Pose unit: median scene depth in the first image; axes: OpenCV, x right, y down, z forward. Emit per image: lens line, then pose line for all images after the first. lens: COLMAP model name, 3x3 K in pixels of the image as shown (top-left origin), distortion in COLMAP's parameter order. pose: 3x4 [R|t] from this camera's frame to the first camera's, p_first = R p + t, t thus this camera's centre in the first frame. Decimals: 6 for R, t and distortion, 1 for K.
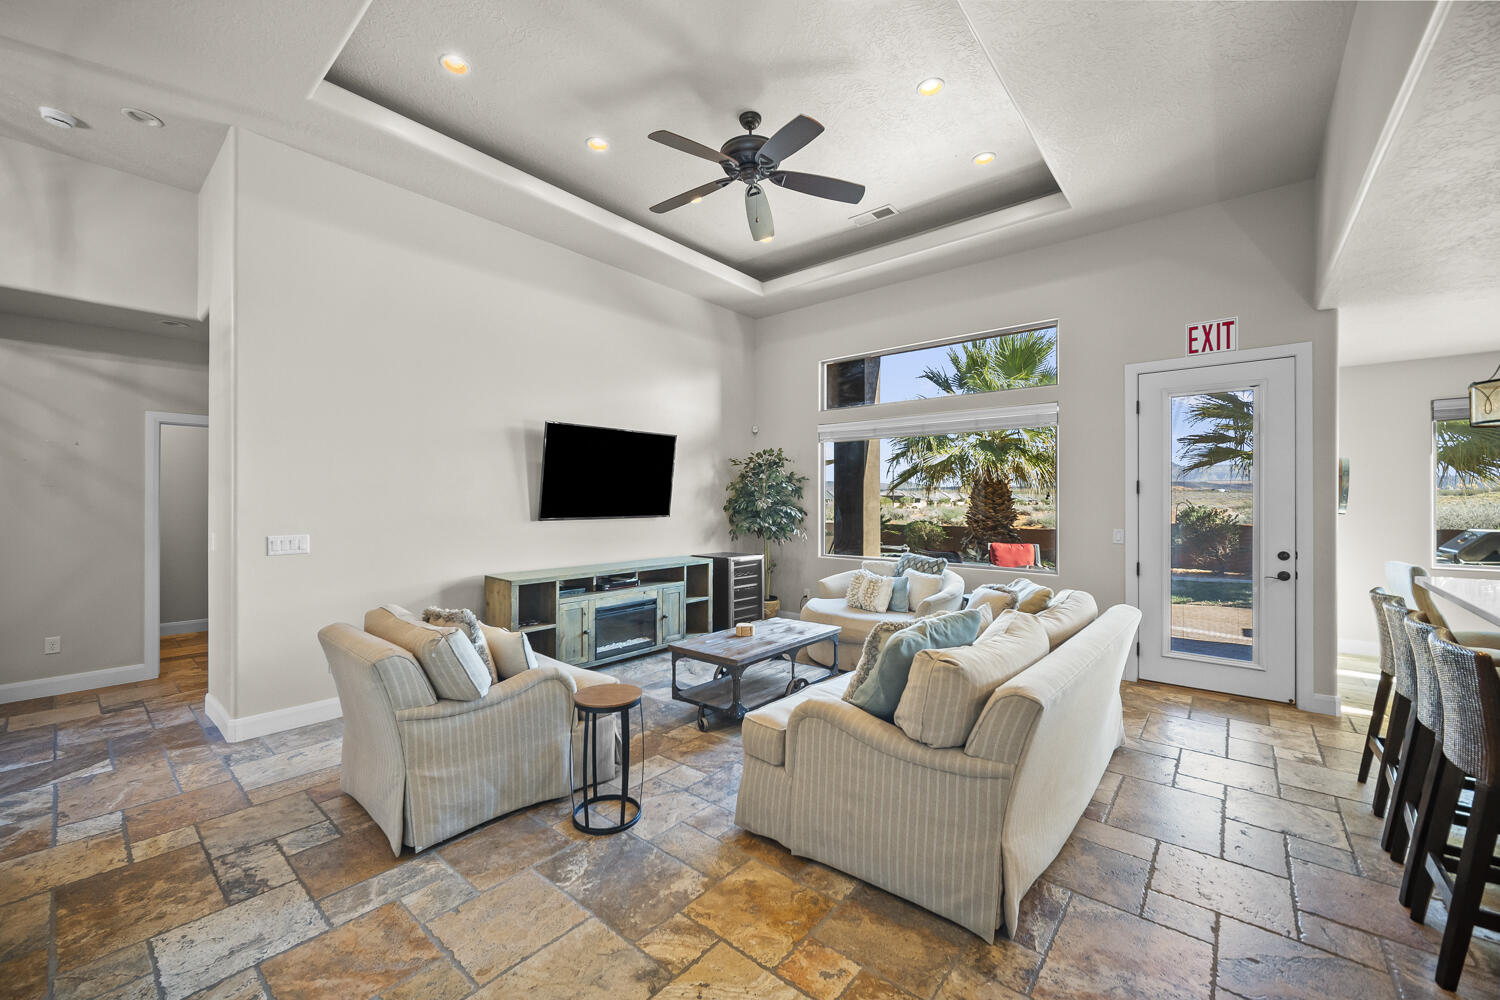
lens RADIAL K [[590.0, 0, 733.7], [0, 590.0, 499.5], [0, 0, 1]] dist [-0.001222, -0.000455]
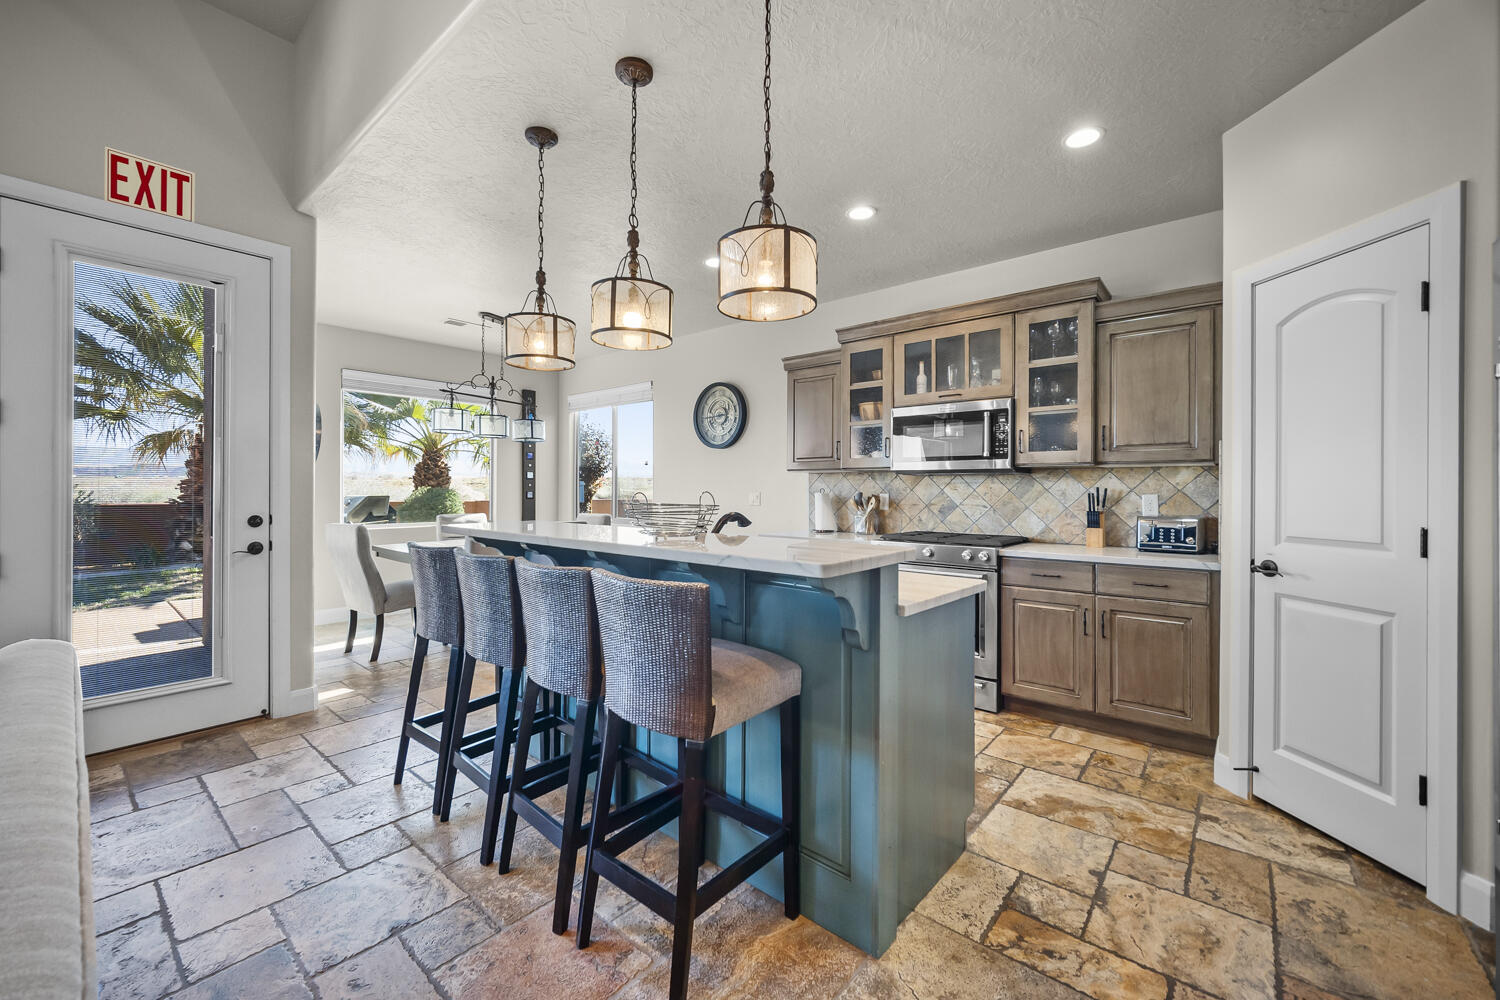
lens RADIAL K [[594.7, 0, 738.8], [0, 594.7, 487.4], [0, 0, 1]] dist [-0.001022, 0.000376]
pose [[-0.002433, 0.002347, 0.999994, 0.167378], [-0.005367, 0.999983, -0.002360, 0.048372], [-0.999983, -0.005373, -0.002421, 0.365942]]
